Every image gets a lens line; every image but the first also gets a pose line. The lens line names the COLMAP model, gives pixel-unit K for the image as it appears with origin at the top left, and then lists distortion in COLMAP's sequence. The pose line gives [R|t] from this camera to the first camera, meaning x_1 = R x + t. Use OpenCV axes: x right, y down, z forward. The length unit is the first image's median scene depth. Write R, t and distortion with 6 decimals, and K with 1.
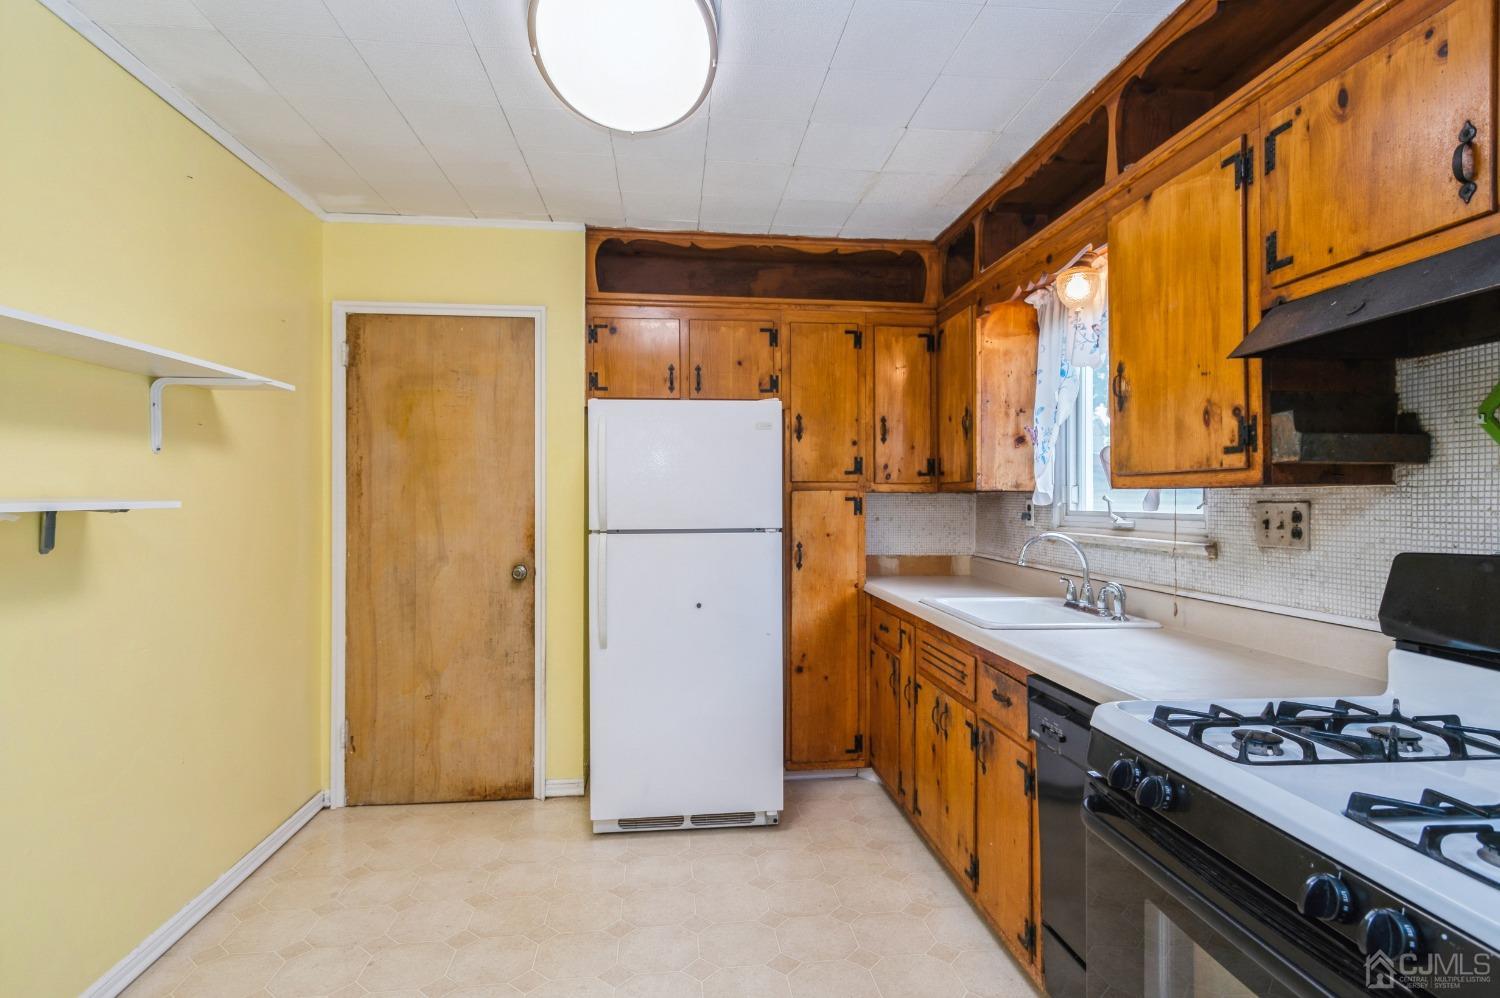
lens RADIAL K [[804.3, 0, 751.6], [0, 804.3, 490.2], [0, 0, 1]] dist [0.023027, -0.000121]
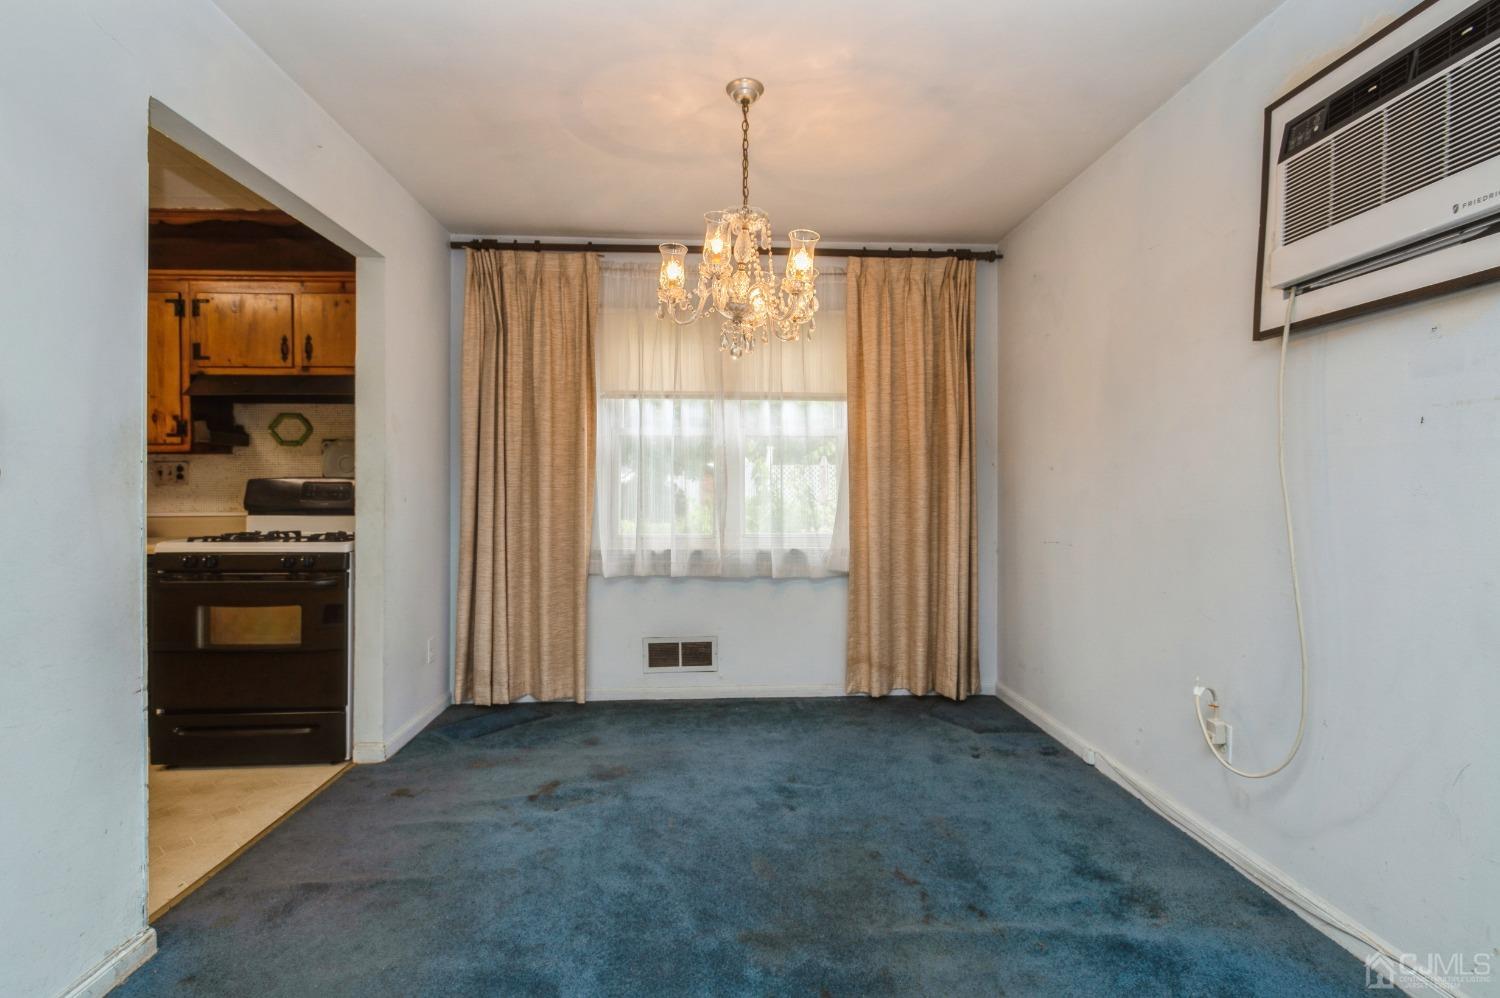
lens RADIAL K [[720.9, 0, 754.2], [0, 720.9, 485.9], [0, 0, 1]] dist [0.014877, -0.005177]
pose [[0.053823, 0.004967, 0.998538, -1.296262], [-0.006524, 0.999968, -0.004622, 0.087476], [-0.998529, -0.006266, 0.053854, -0.675292]]
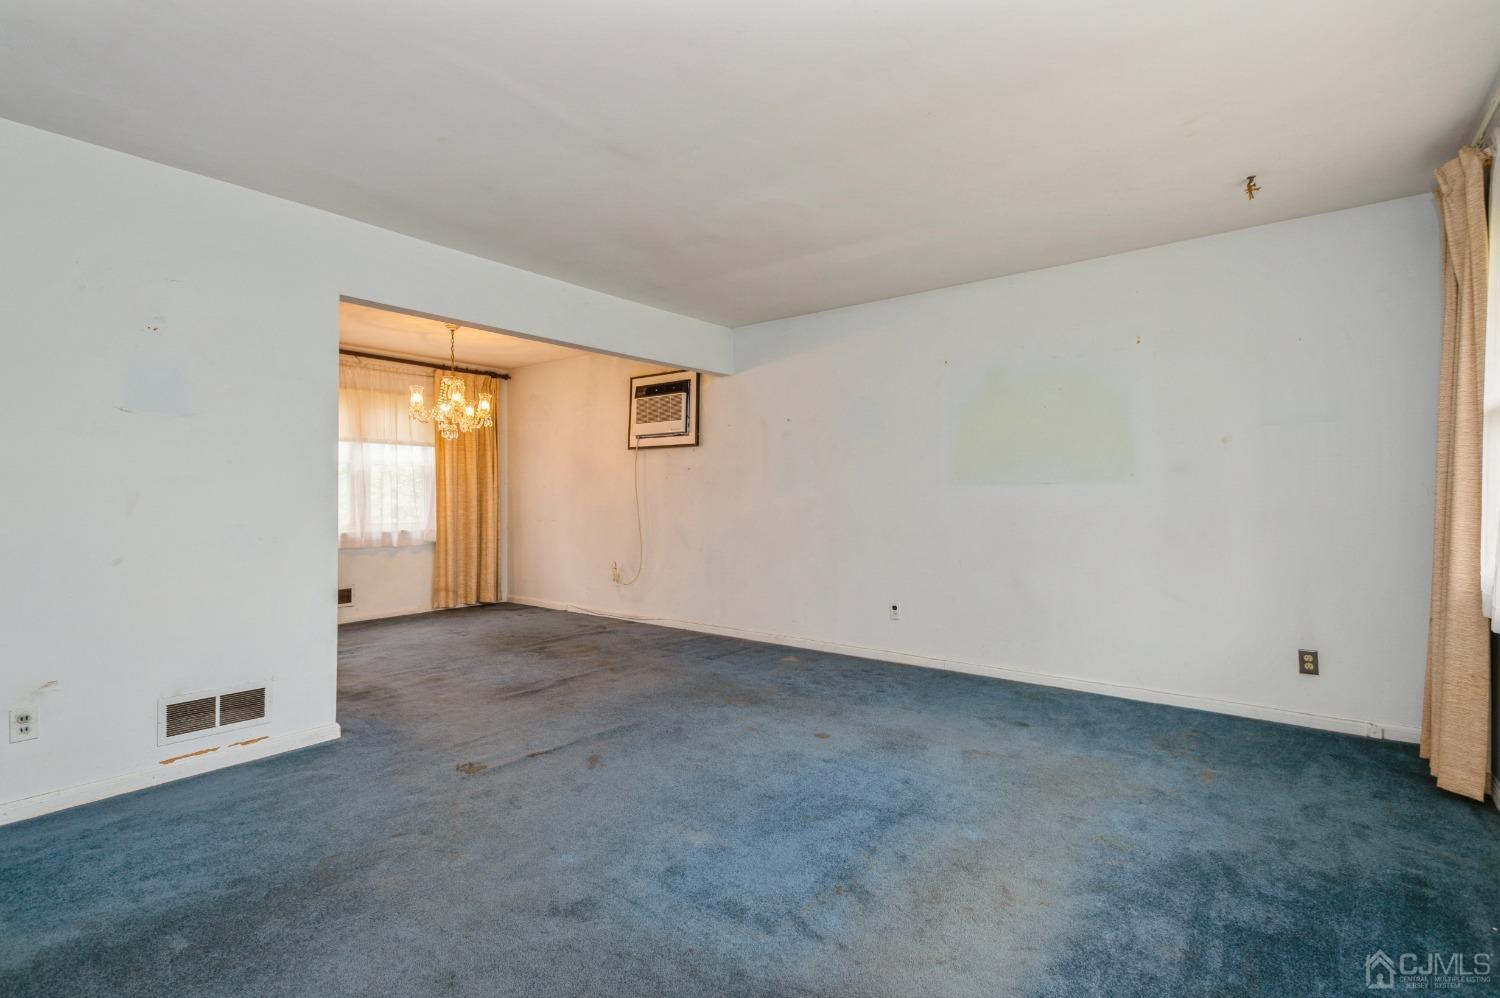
lens RADIAL K [[720.9, 0, 753.9], [0, 720.9, 498.2], [0, 0, 1]] dist [0.014877, -0.005177]
pose [[-0.715615, -0.001901, 0.698492, -3.237328], [-0.003014, 0.999995, -0.000366, 0.092940], [-0.698488, -0.002367, -0.715618, 0.860788]]
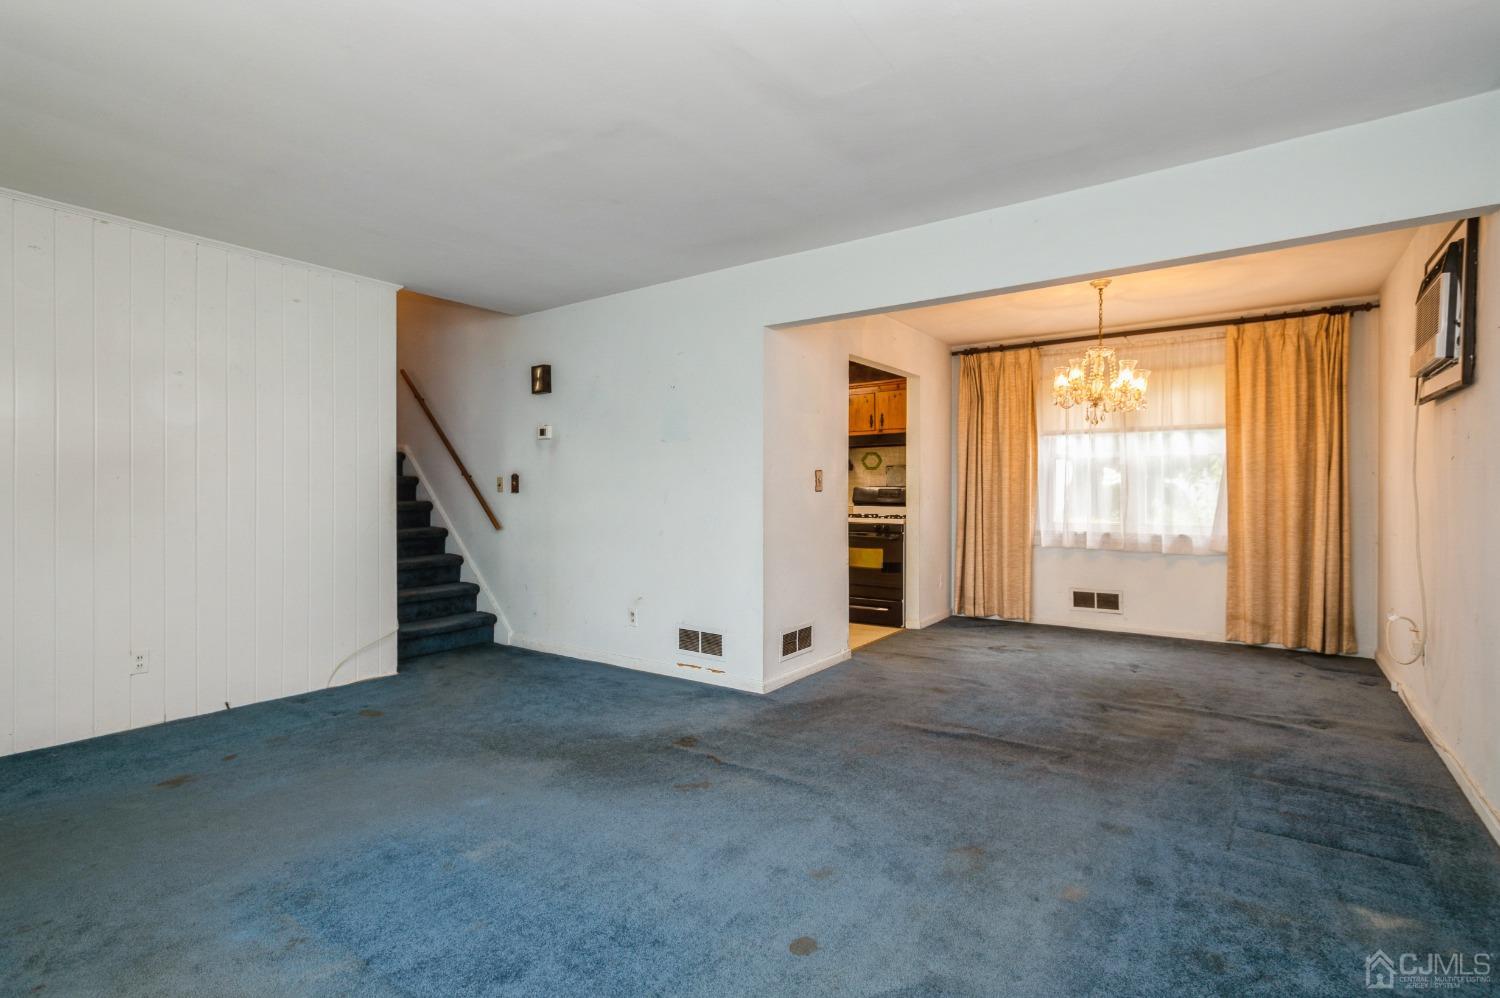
lens RADIAL K [[720.9, 0, 745.2], [0, 720.9, 495.3], [0, 0, 1]] dist [0.014877, -0.005177]
pose [[0.666723, -0.000550, 0.745305, -2.800368], [-0.006846, 0.999953, 0.006862, 0.088669], [-0.745274, -0.009677, 0.666688, -1.403696]]
